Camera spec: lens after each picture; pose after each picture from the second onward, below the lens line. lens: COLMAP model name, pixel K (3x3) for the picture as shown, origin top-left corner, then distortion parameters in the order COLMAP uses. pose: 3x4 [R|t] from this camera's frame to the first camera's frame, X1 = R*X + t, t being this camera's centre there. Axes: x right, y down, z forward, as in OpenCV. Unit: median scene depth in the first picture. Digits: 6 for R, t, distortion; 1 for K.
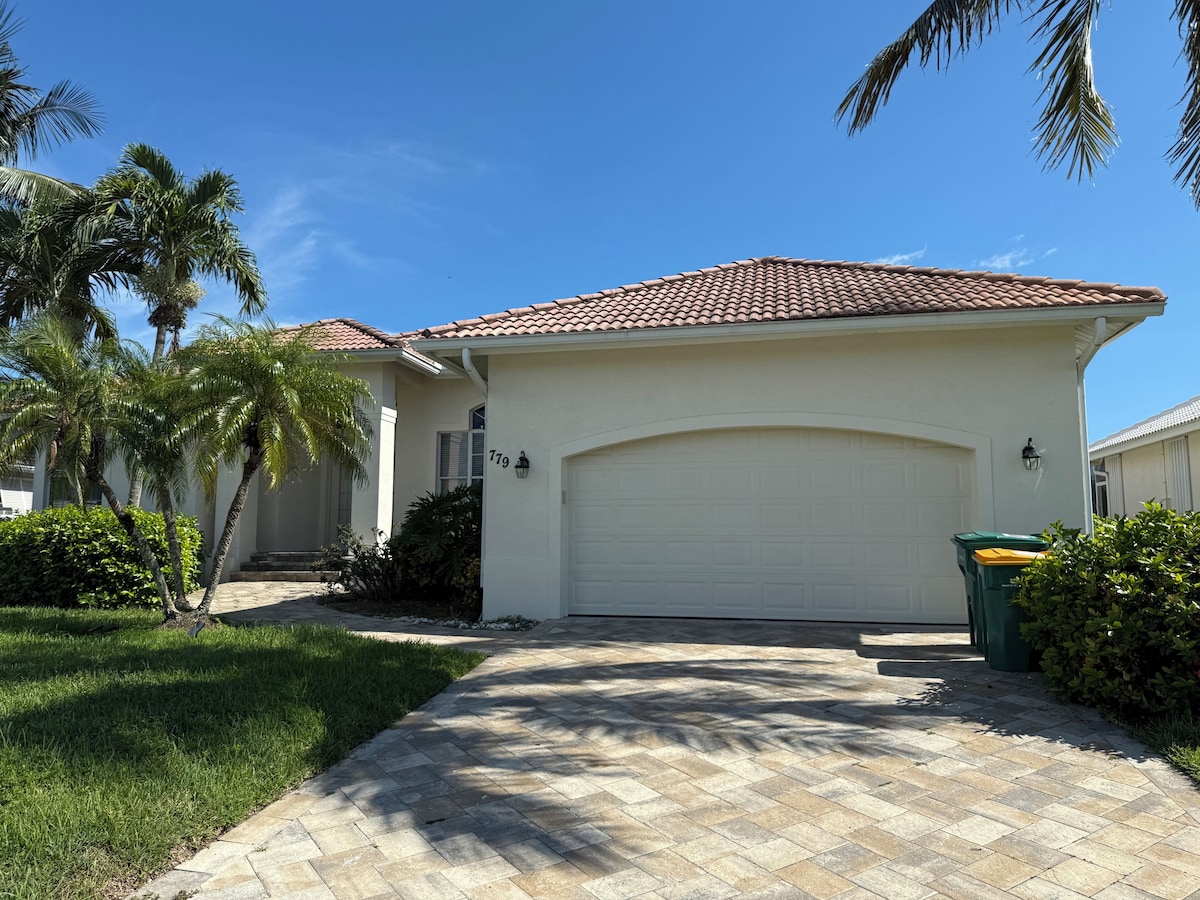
lens RADIAL K [[1028.6, 0, 600.3], [0, 1028.6, 445.9], [0, 0, 1]] dist [0.087003, -0.034075]
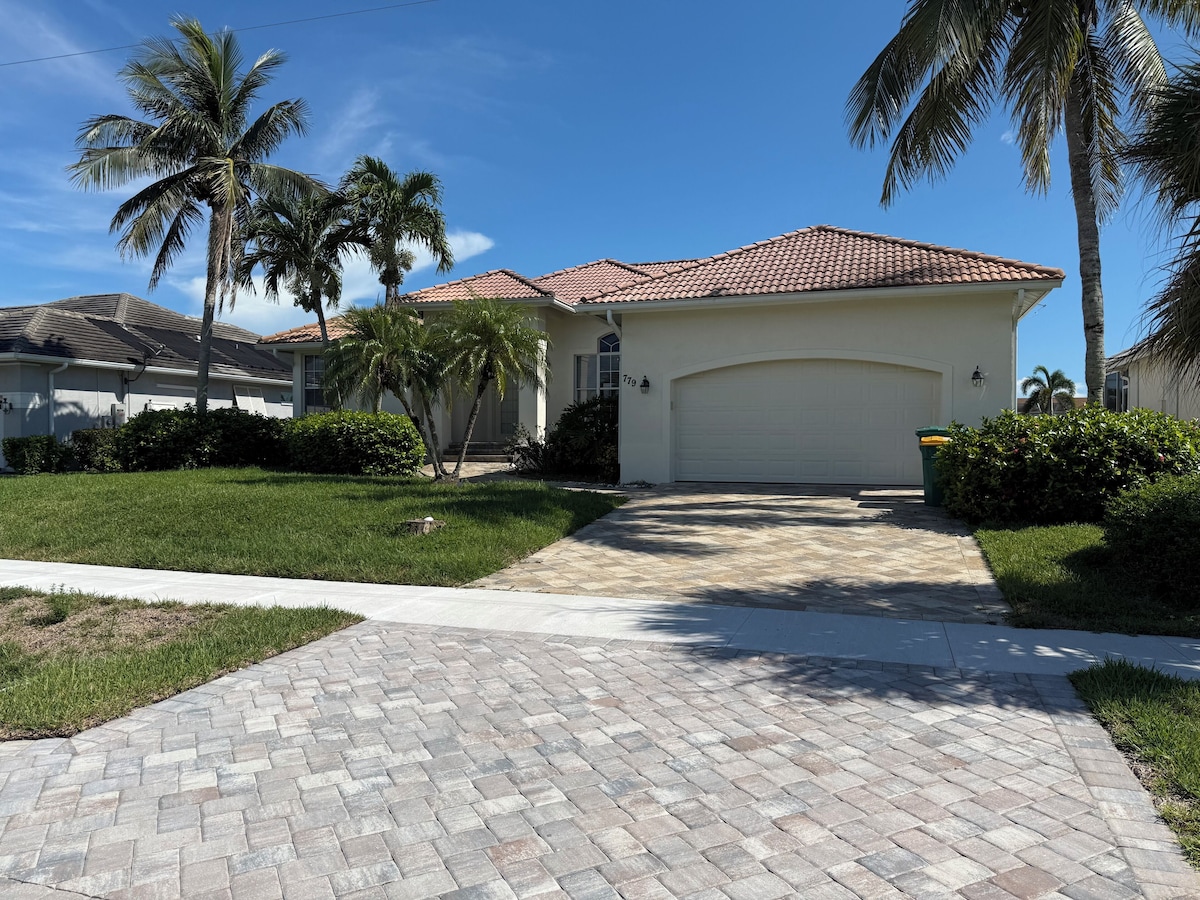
lens RADIAL K [[1028.6, 0, 587.4], [0, 1028.6, 453.8], [0, 0, 1]] dist [0.087003, -0.034075]
pose [[0.994614, 0.002037, -0.103630, -0.001942], [0.008968, 0.994367, 0.105613, -0.039722], [0.103261, -0.105973, 0.988993, -0.512197]]
